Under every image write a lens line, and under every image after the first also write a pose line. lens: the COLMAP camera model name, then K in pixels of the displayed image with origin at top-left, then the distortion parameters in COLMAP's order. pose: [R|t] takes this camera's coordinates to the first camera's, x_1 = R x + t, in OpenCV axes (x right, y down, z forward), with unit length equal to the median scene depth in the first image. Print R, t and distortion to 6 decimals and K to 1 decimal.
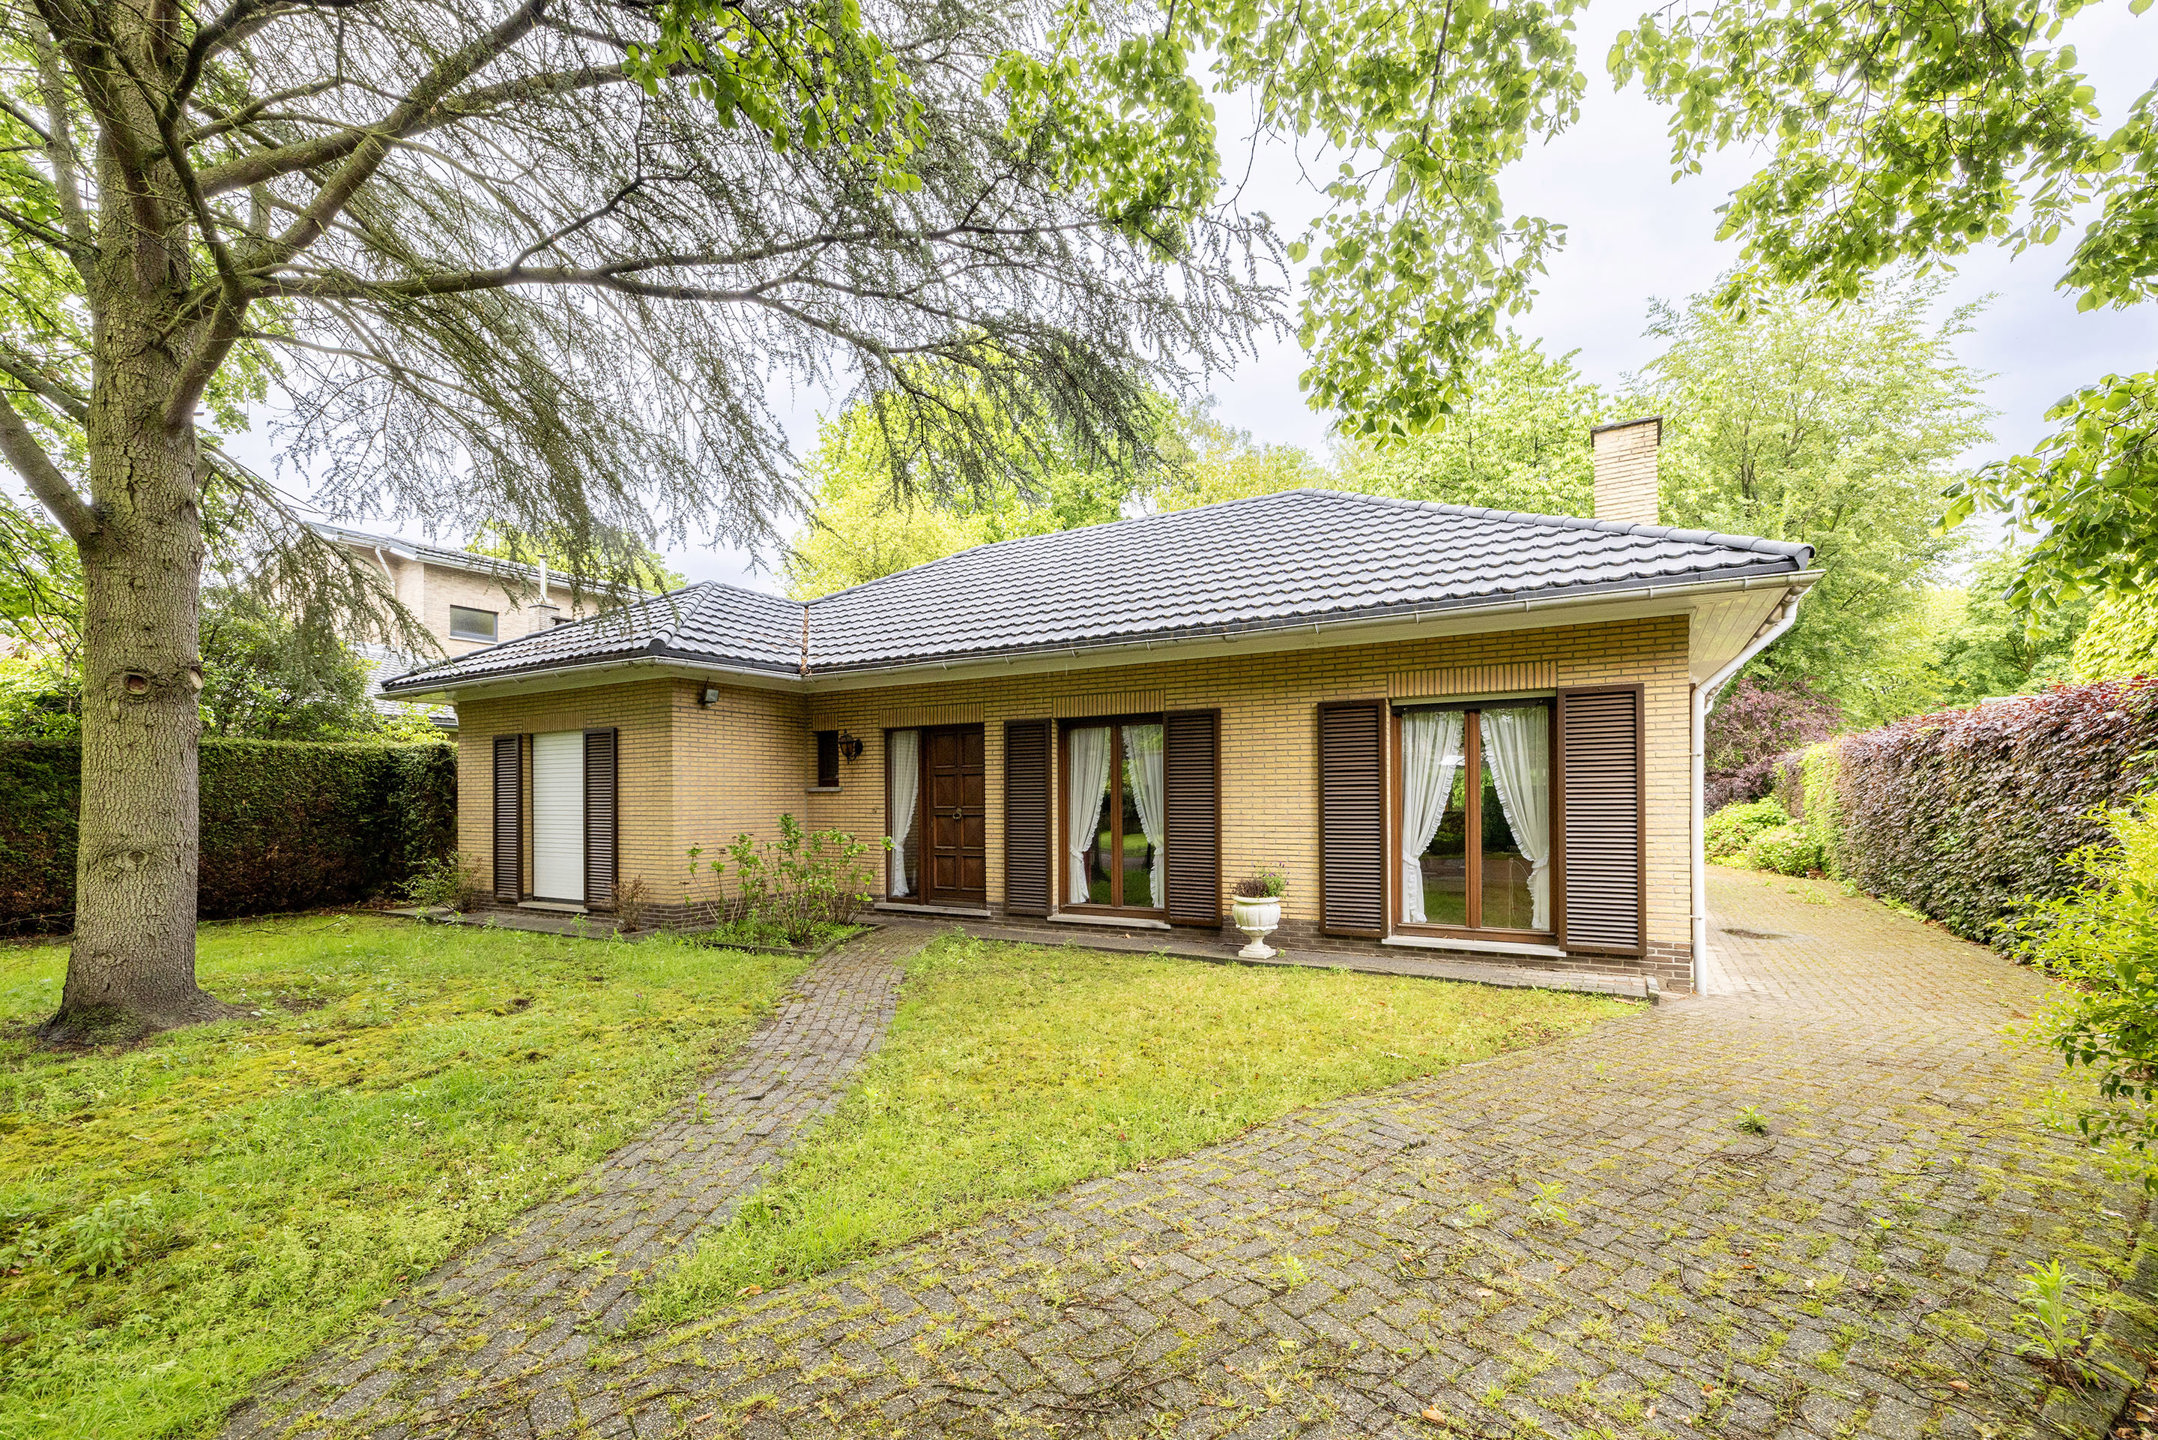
lens RADIAL K [[929.9, 0, 1087.6], [0, 929.9, 793.2], [0, 0, 1]] dist [-0.001020, -0.000131]
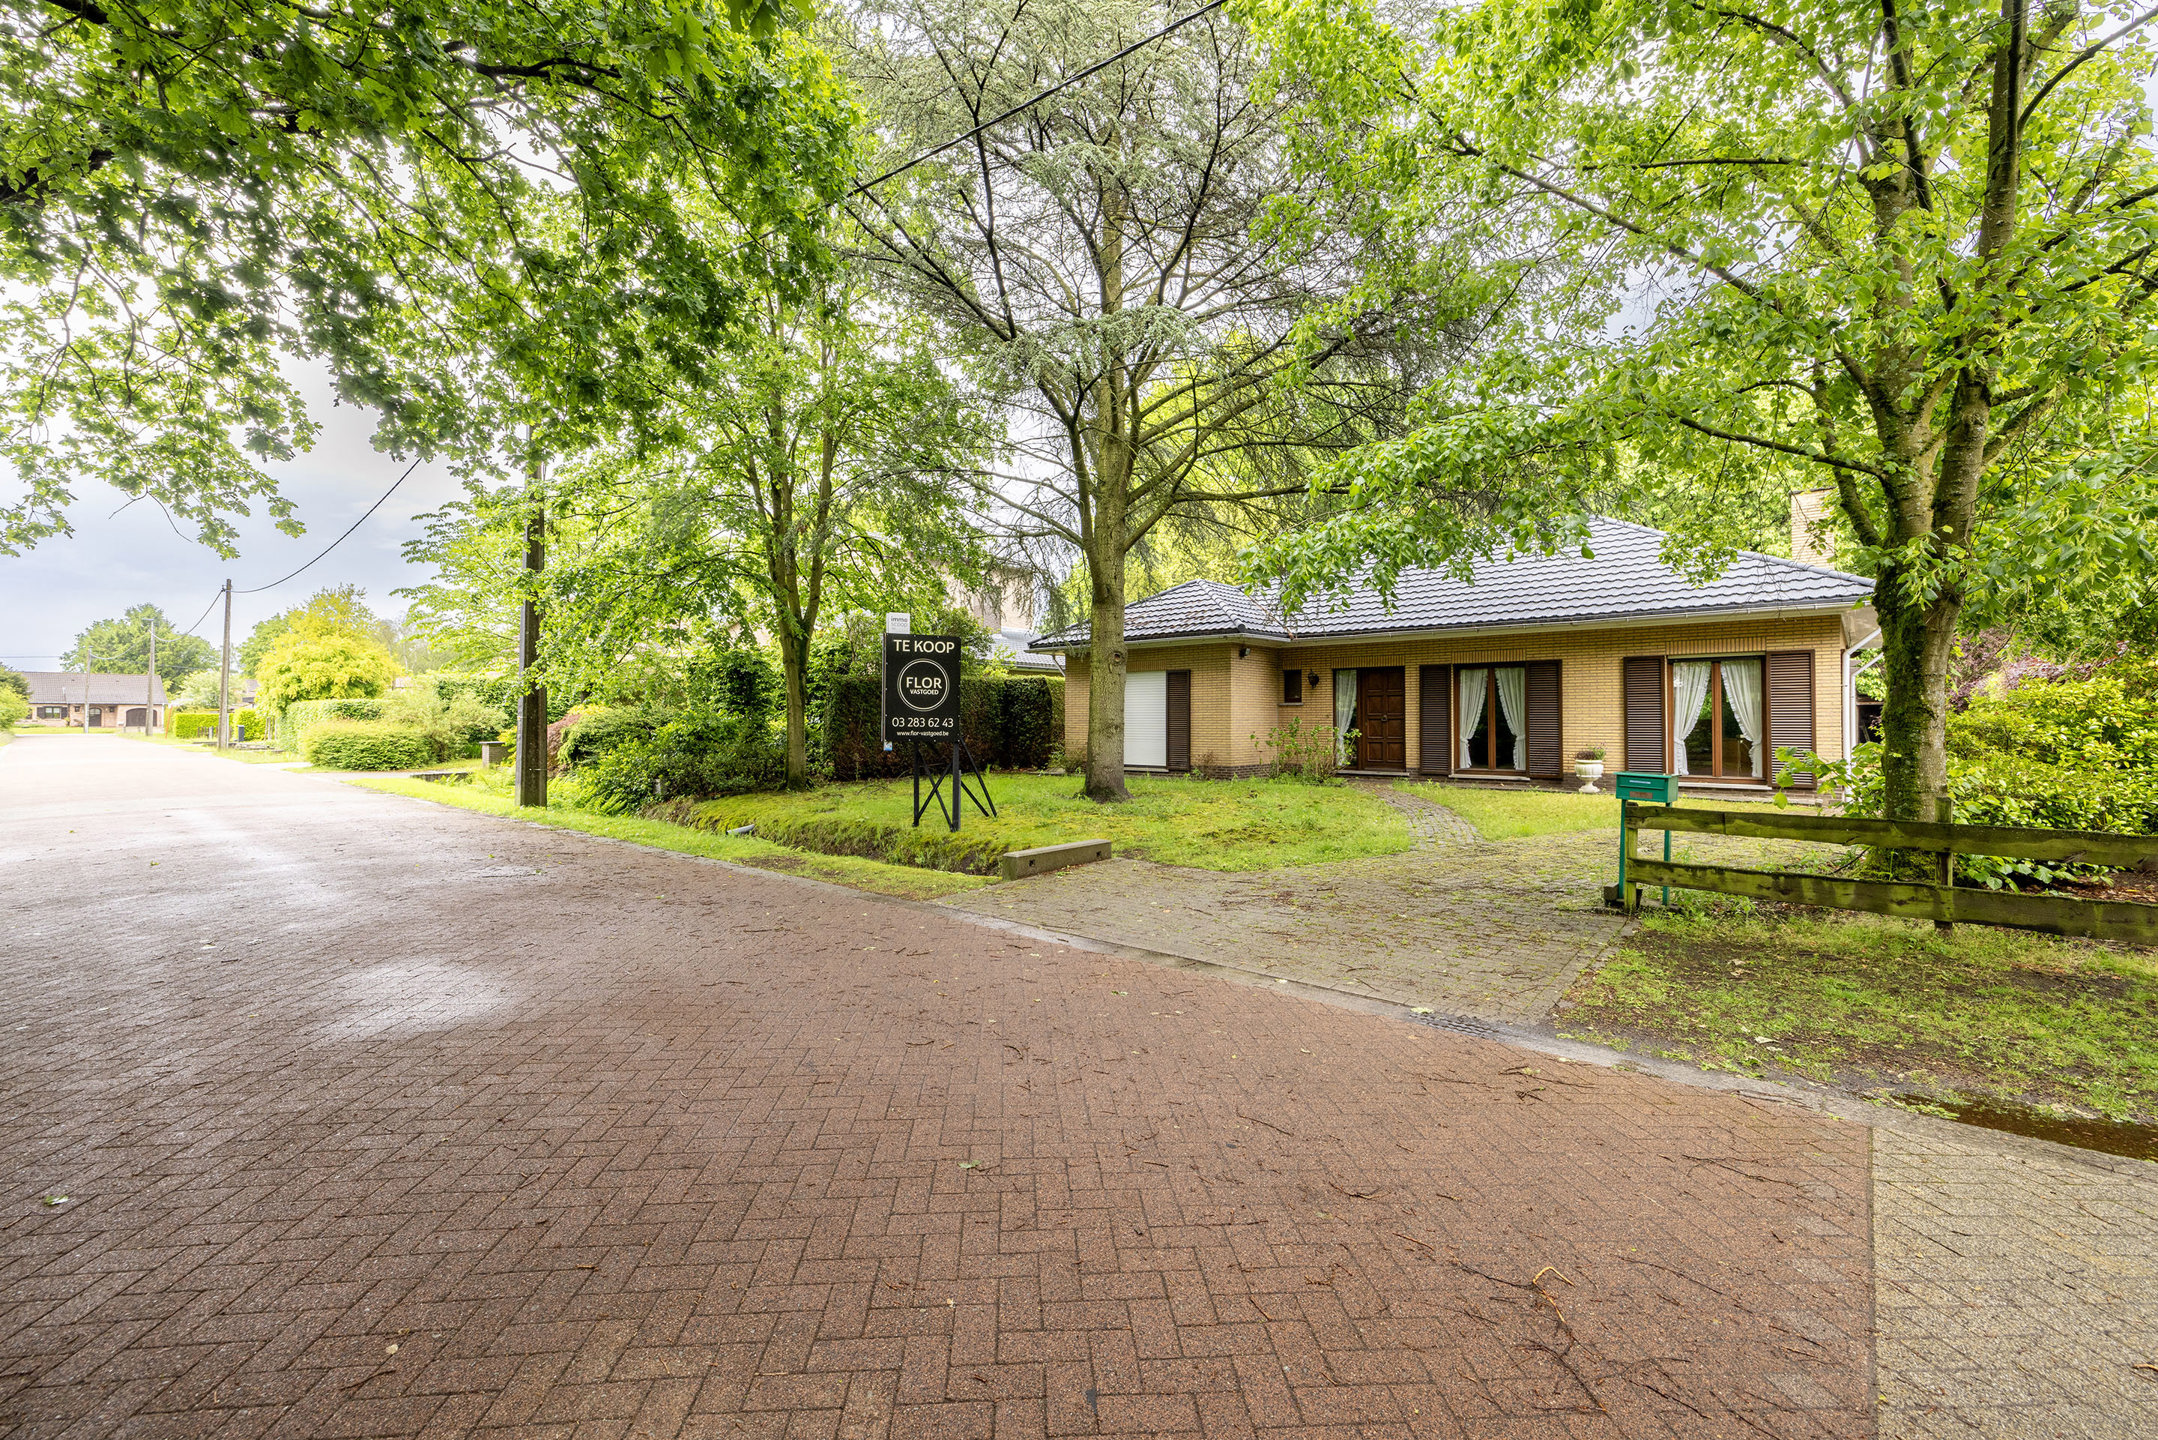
lens RADIAL K [[919.3, 0, 1084.8], [0, 919.3, 713.6], [0, 0, 1]] dist [0.000121, -0.000050]
pose [[0.981810, 0.008572, -0.189672, -0.436694], [-0.010247, 0.999917, -0.007852, 0.039380], [0.189589, 0.009652, 0.981816, -0.956360]]
